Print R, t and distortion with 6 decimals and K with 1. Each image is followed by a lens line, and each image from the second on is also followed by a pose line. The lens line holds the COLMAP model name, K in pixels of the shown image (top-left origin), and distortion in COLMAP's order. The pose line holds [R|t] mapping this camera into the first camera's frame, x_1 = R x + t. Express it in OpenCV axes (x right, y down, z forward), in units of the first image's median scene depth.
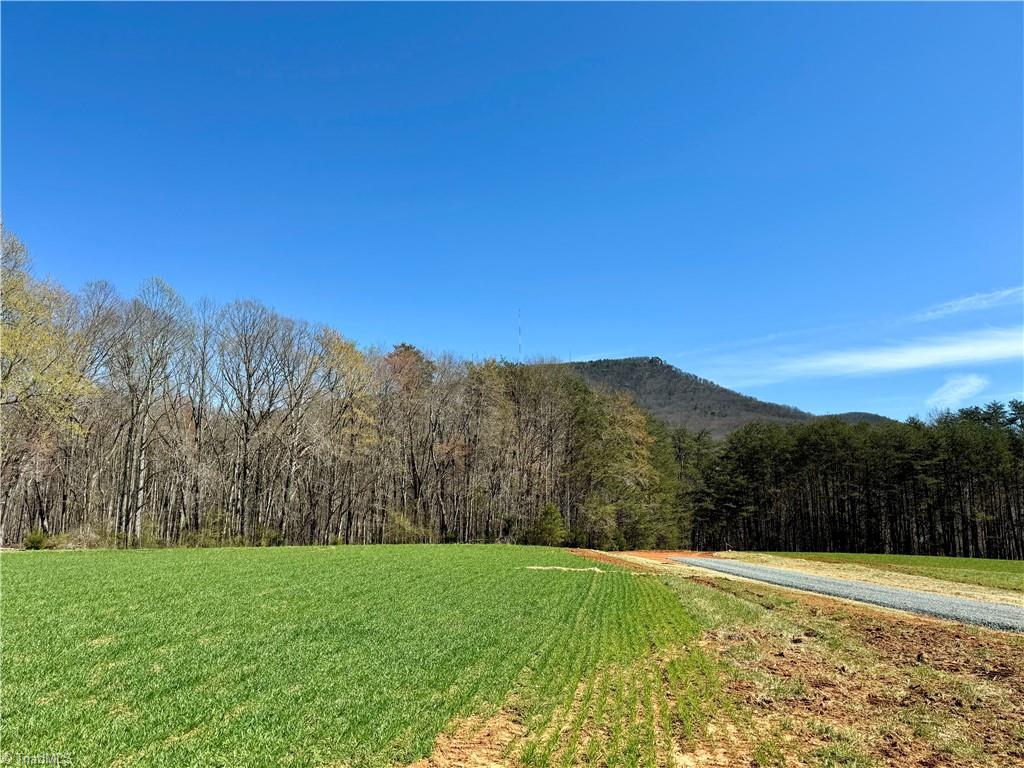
lens RADIAL K [[706.1, 0, 512.0], [0, 706.1, 384.0], [0, 0, 1]] dist [0.093521, -0.180459]
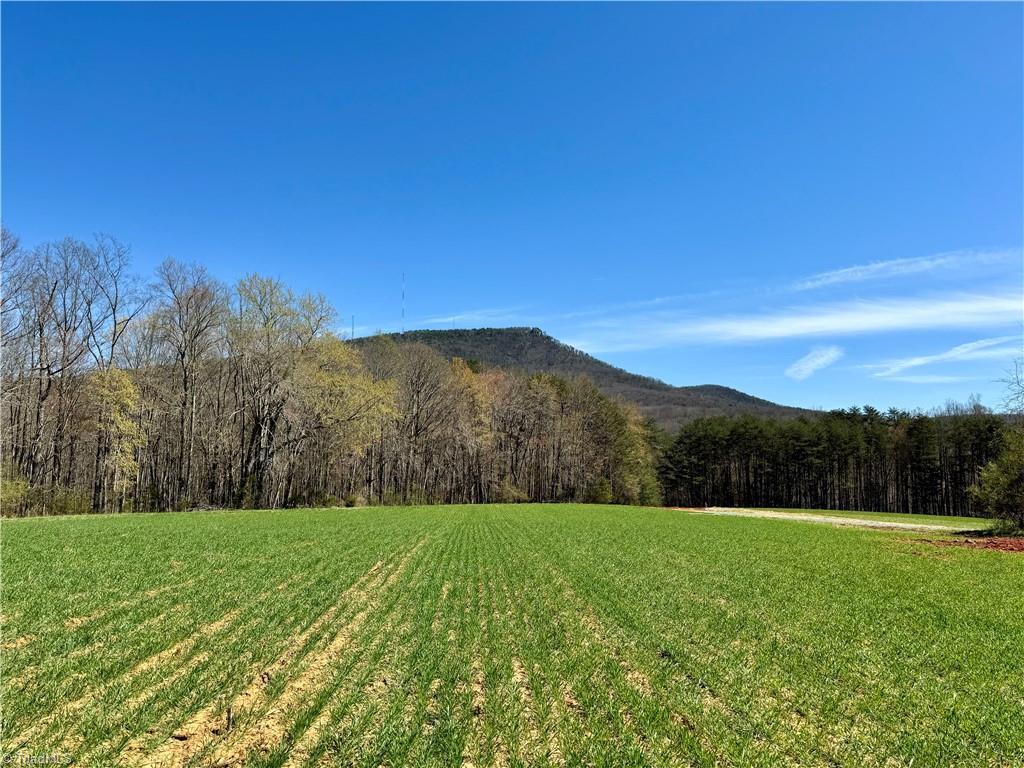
lens RADIAL K [[706.1, 0, 512.0], [0, 706.1, 384.0], [0, 0, 1]] dist [0.093521, -0.180459]
pose [[0.982629, 0.025366, 0.183837, -0.312282], [-0.034985, 0.998173, 0.049271, -0.075386], [-0.182251, -0.054847, 0.981721, -0.342852]]
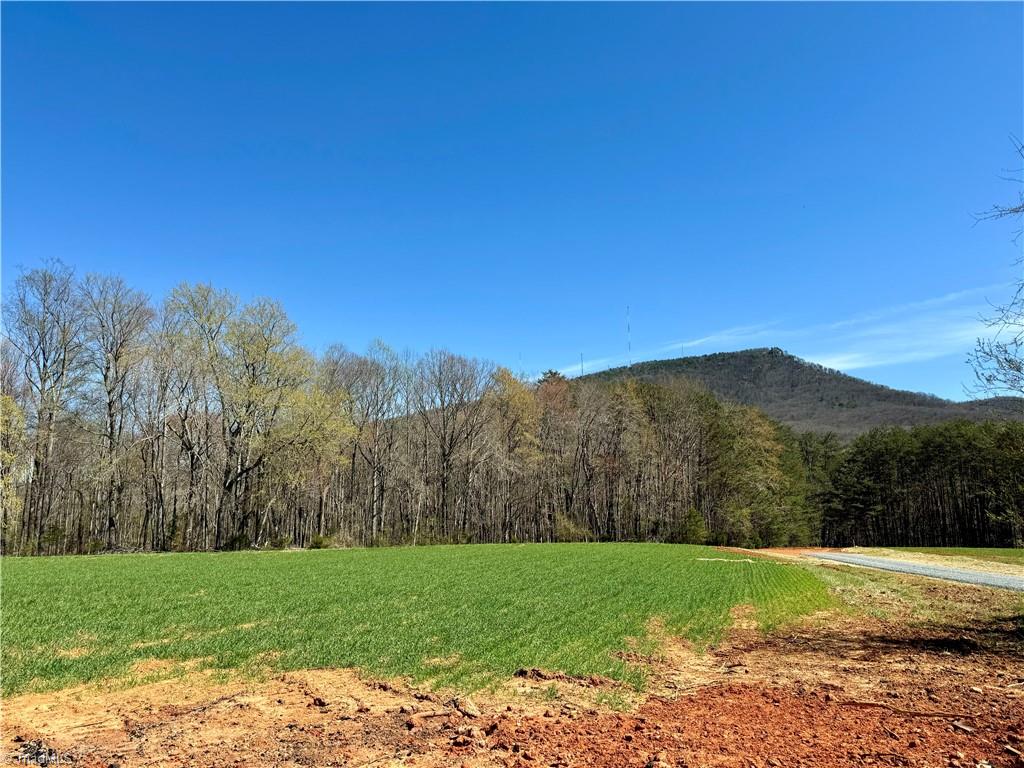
lens RADIAL K [[706.1, 0, 512.0], [0, 706.1, 384.0], [0, 0, 1]] dist [0.093521, -0.180459]
pose [[0.987076, -0.043340, -0.154282, -0.036697], [0.043538, 0.999050, -0.002094, -0.034043], [0.154226, -0.004650, 0.988025, -0.150929]]
